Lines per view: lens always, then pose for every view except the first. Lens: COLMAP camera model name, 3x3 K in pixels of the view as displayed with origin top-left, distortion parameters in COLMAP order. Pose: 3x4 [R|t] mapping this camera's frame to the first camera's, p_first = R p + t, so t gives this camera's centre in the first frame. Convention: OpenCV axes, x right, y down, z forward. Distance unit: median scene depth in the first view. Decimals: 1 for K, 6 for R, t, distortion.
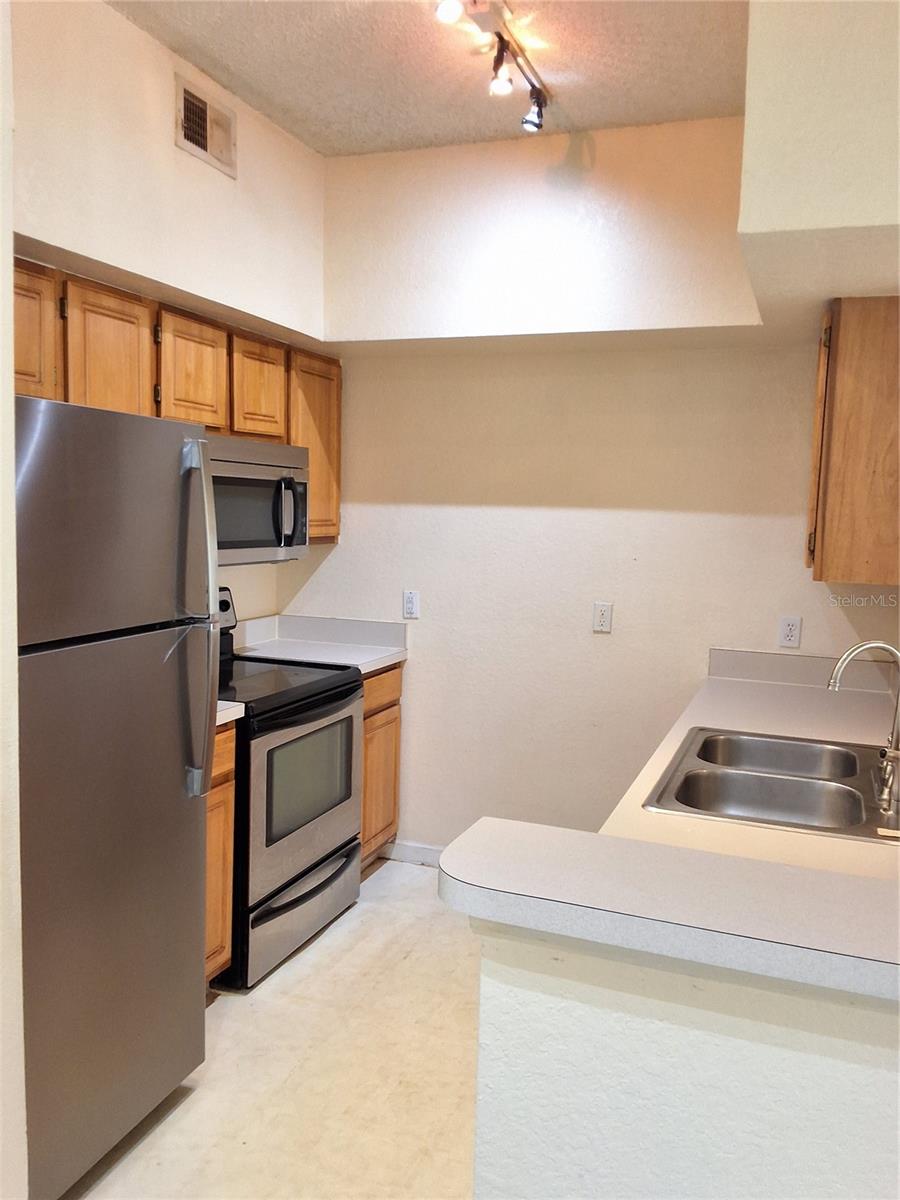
lens RADIAL K [[967.0, 0, 469.8], [0, 967.0, 606.7], [0, 0, 1]] dist [0.138379, -0.226963]
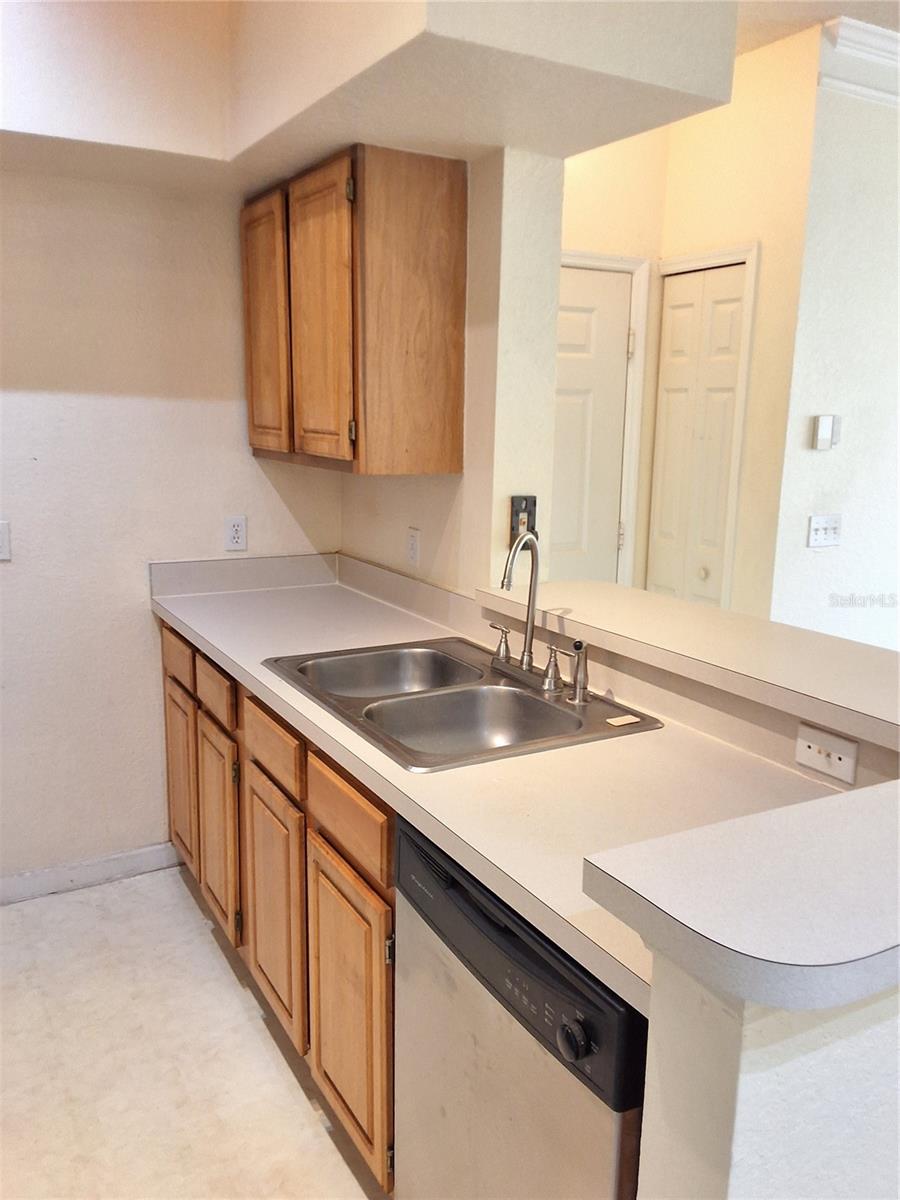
lens RADIAL K [[967.0, 0, 469.8], [0, 967.0, 606.7], [0, 0, 1]] dist [0.138379, -0.226963]
pose [[0.633174, -0.169419, 0.755240, -0.289056], [0.080515, 0.984874, 0.153431, -0.036122], [-0.769810, -0.036340, 0.637238, 0.353723]]
